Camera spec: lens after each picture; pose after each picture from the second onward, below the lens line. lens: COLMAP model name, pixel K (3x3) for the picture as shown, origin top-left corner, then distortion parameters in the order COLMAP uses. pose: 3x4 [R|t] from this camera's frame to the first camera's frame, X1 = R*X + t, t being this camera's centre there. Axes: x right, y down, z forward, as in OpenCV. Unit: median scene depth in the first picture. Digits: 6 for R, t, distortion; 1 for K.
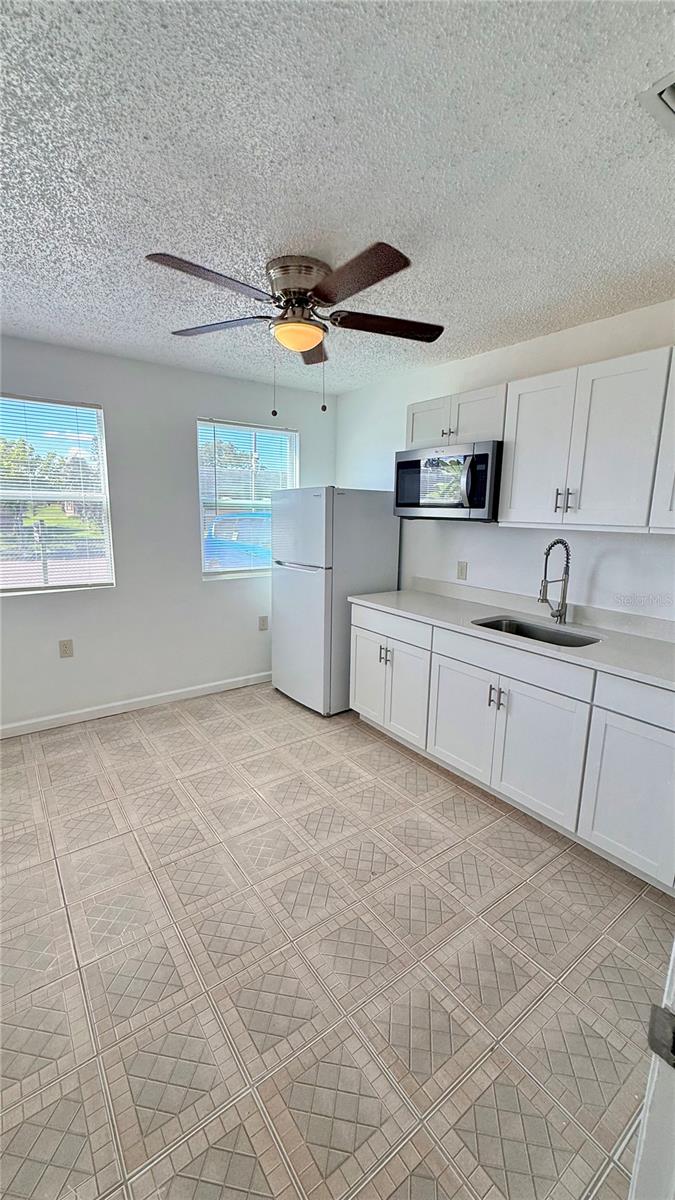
lens RADIAL K [[481.6, 0, 336.1], [0, 481.6, 600.8], [0, 0, 1]] dist [0.002251, -0.000149]
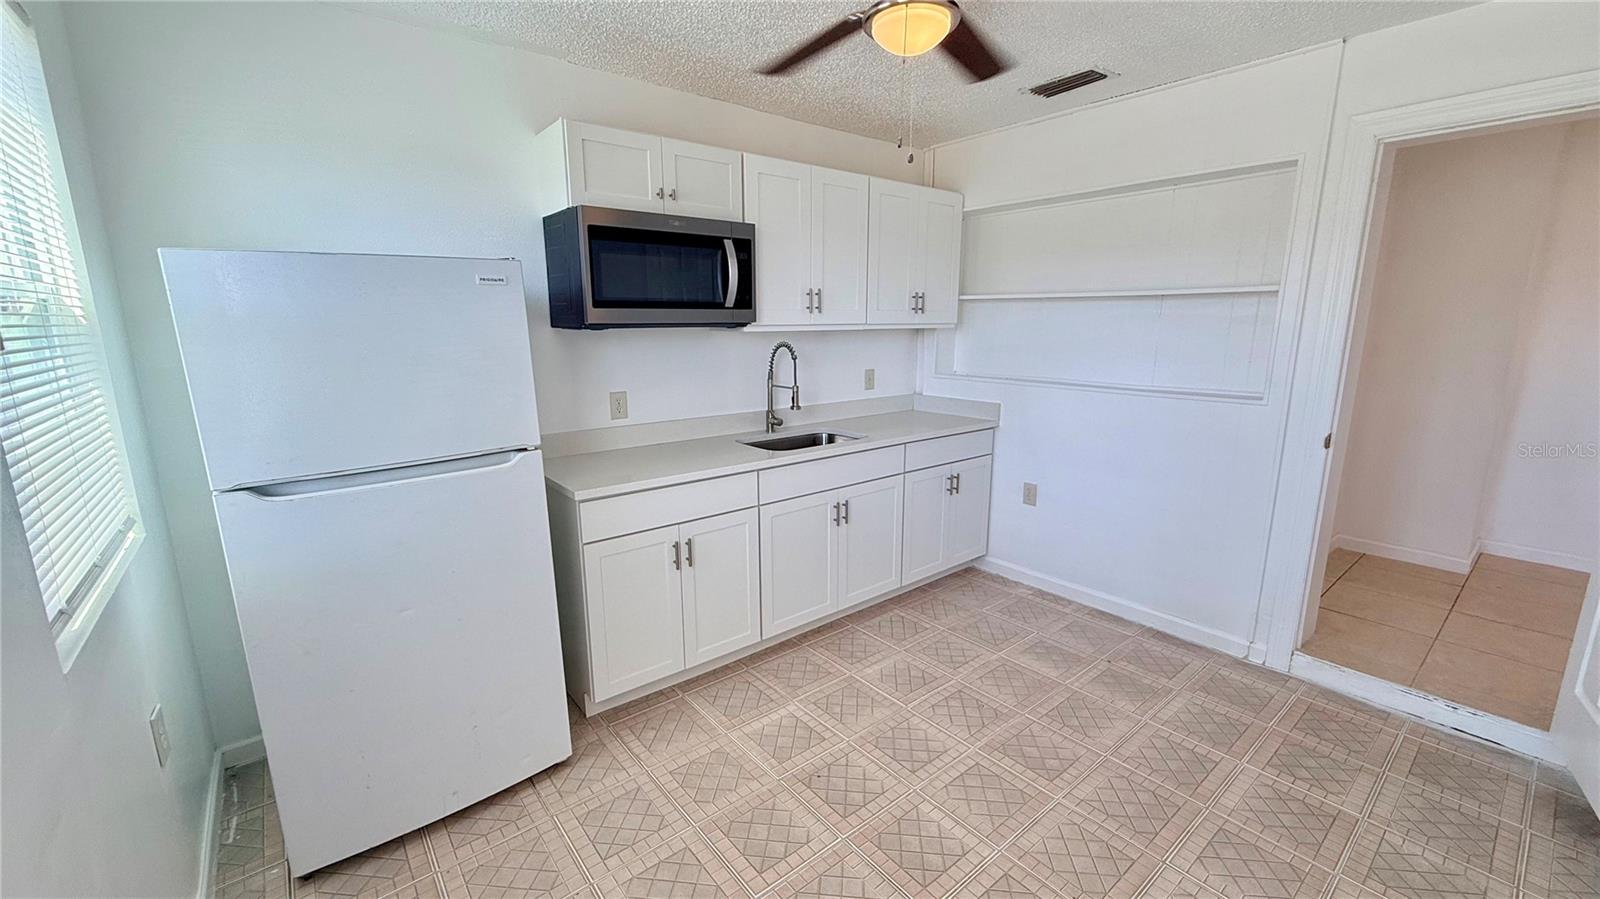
lens RADIAL K [[642.2, 0, 798.5], [0, 642.2, 453.7], [0, 0, 1]] dist [0.002251, -0.000149]
pose [[-0.056219, -0.220891, 0.973677, -0.757425], [0.191801, 0.954666, 0.227652, -0.185895], [-0.979822, 0.199551, -0.011303, 0.958987]]
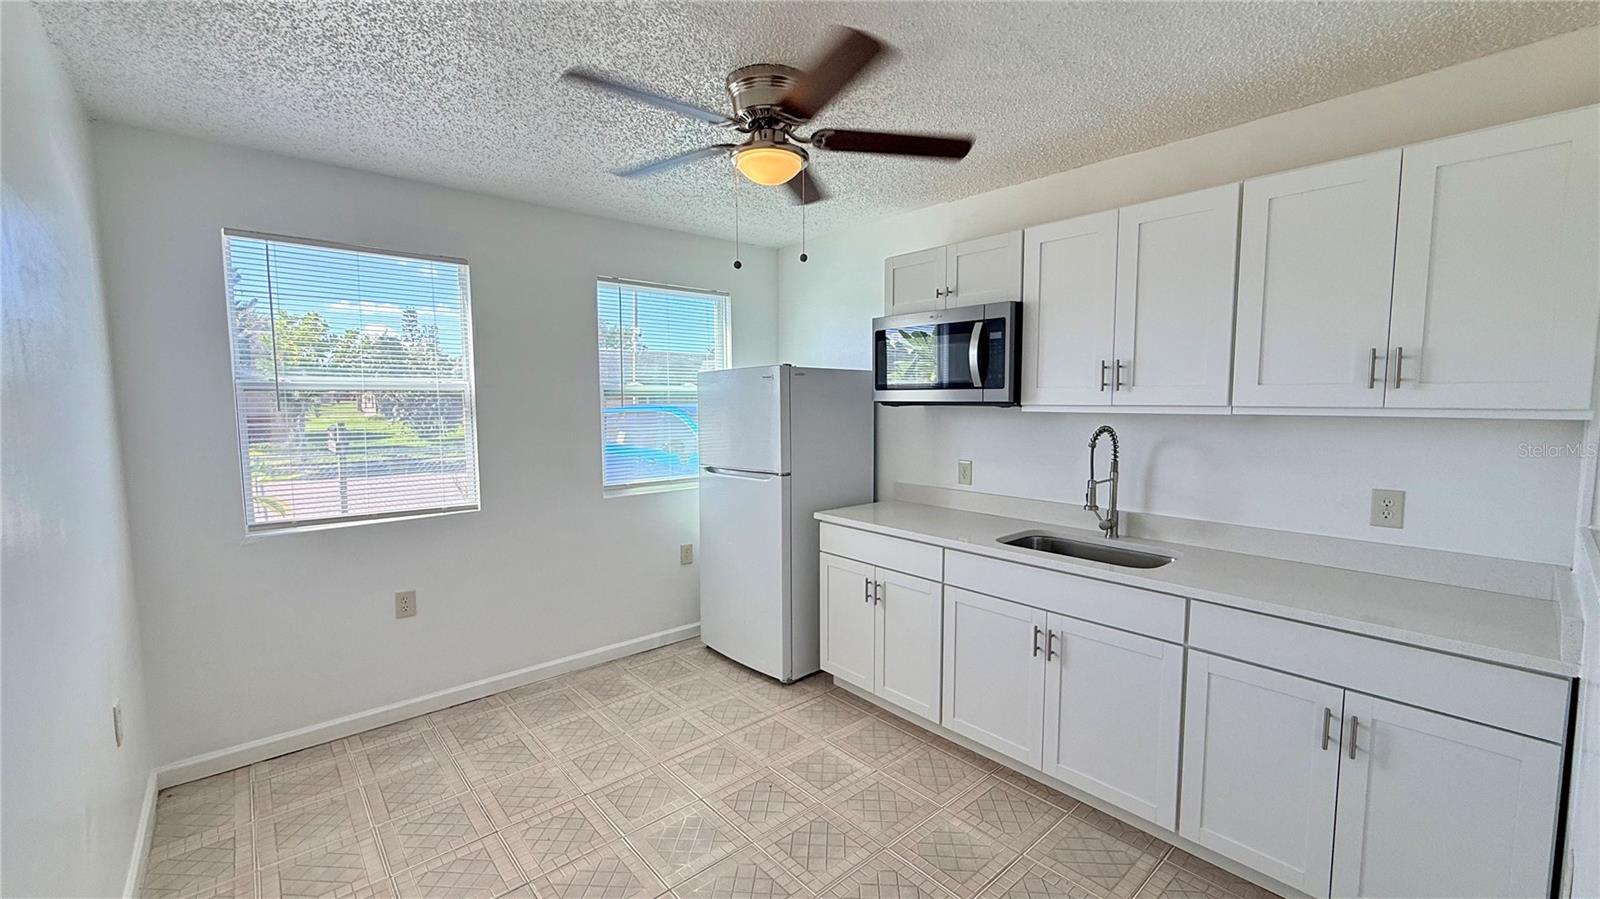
lens RADIAL K [[642.2, 0, 798.5], [0, 642.2, 453.7], [0, 0, 1]] dist [0.002251, -0.000149]
pose [[0.995590, -0.027479, 0.089701, -0.103558], [0.036595, 0.994149, -0.101625, 0.000934], [-0.086383, 0.104459, 0.990770, 0.037904]]
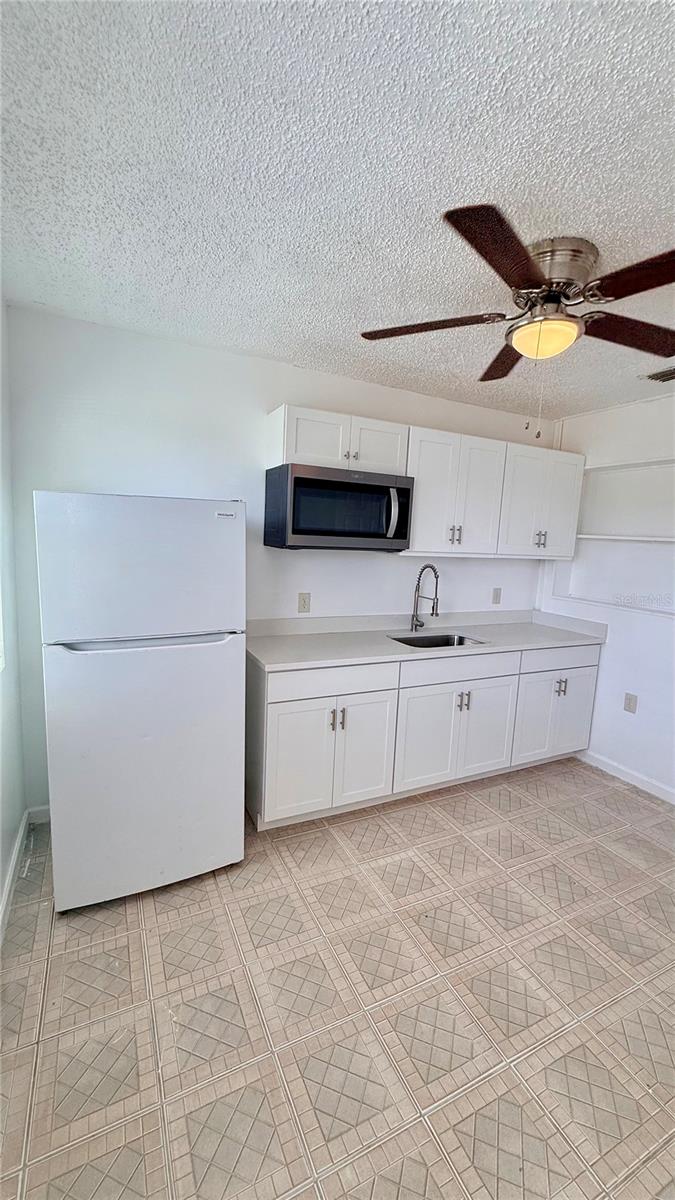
lens RADIAL K [[481.6, 0, 336.1], [0, 481.6, 600.8], [0, 0, 1]] dist [0.002251, -0.000149]
pose [[0.170738, -0.144445, 0.974671, -0.748495], [0.144149, 0.982215, 0.120311, -0.204057], [-0.974715, 0.119956, 0.188523, 0.942826]]
